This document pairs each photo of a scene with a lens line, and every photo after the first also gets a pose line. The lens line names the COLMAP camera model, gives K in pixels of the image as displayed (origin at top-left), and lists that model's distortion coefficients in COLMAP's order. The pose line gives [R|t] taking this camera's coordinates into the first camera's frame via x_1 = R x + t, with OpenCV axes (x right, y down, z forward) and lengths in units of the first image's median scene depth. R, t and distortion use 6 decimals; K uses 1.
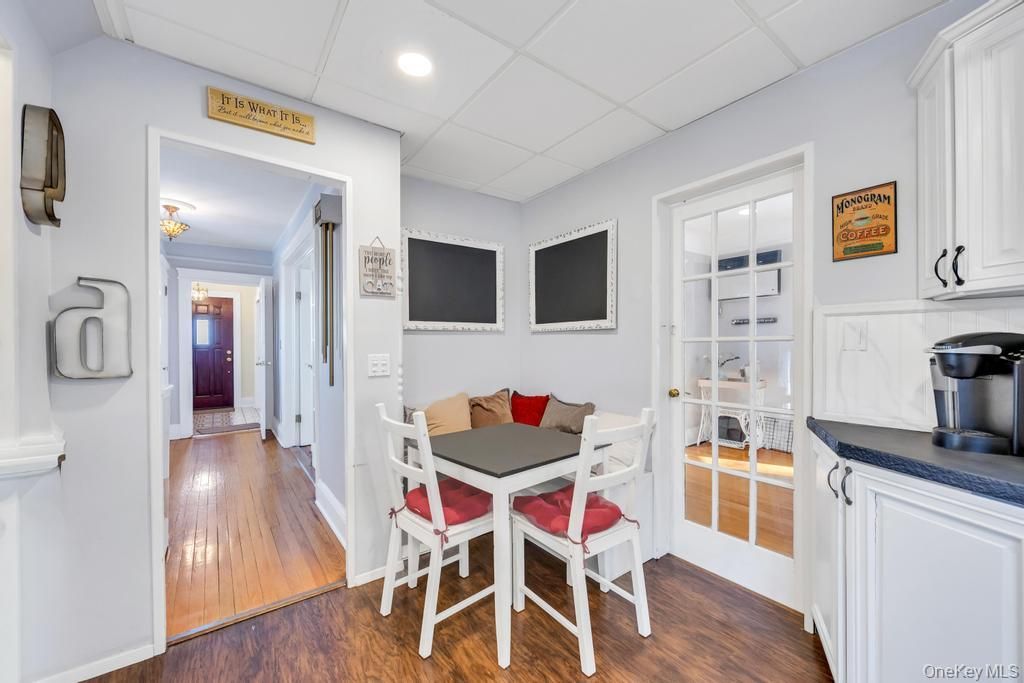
lens RADIAL K [[395.2, 0, 511.8], [0, 395.2, 343.6], [0, 0, 1]] dist [-0.003047, -0.000283]
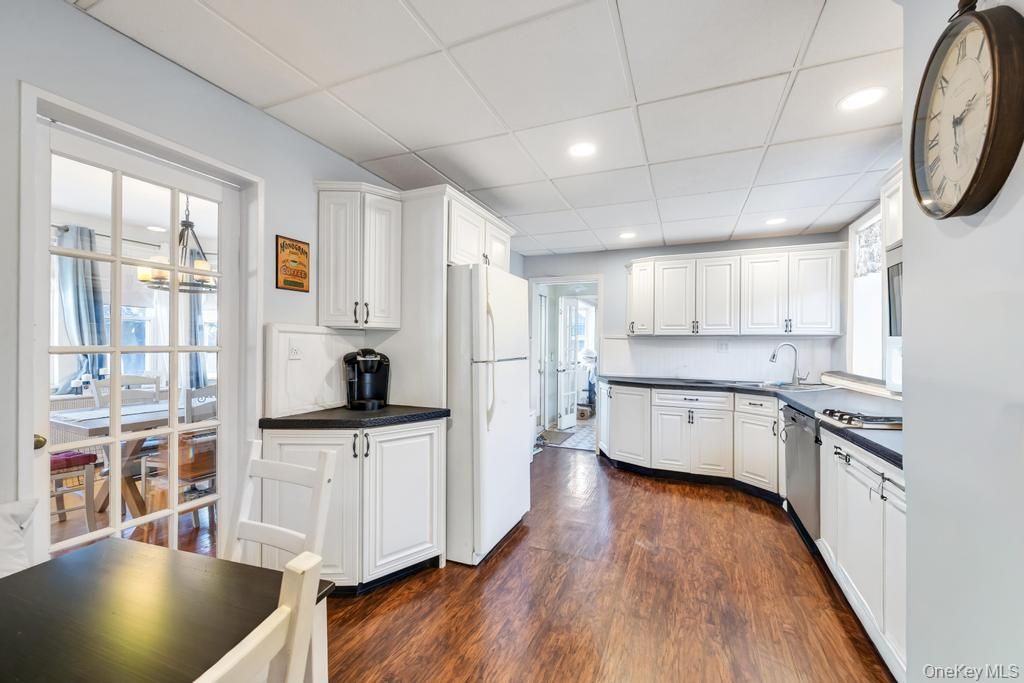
lens RADIAL K [[395.2, 0, 513.1], [0, 395.2, 346.7], [0, 0, 1]] dist [-0.003047, -0.000283]
pose [[-0.489759, -0.003089, 0.871852, -0.673180], [-0.013376, 0.999903, -0.003971, -0.032068], [-0.871755, -0.013607, -0.489753, 1.040103]]
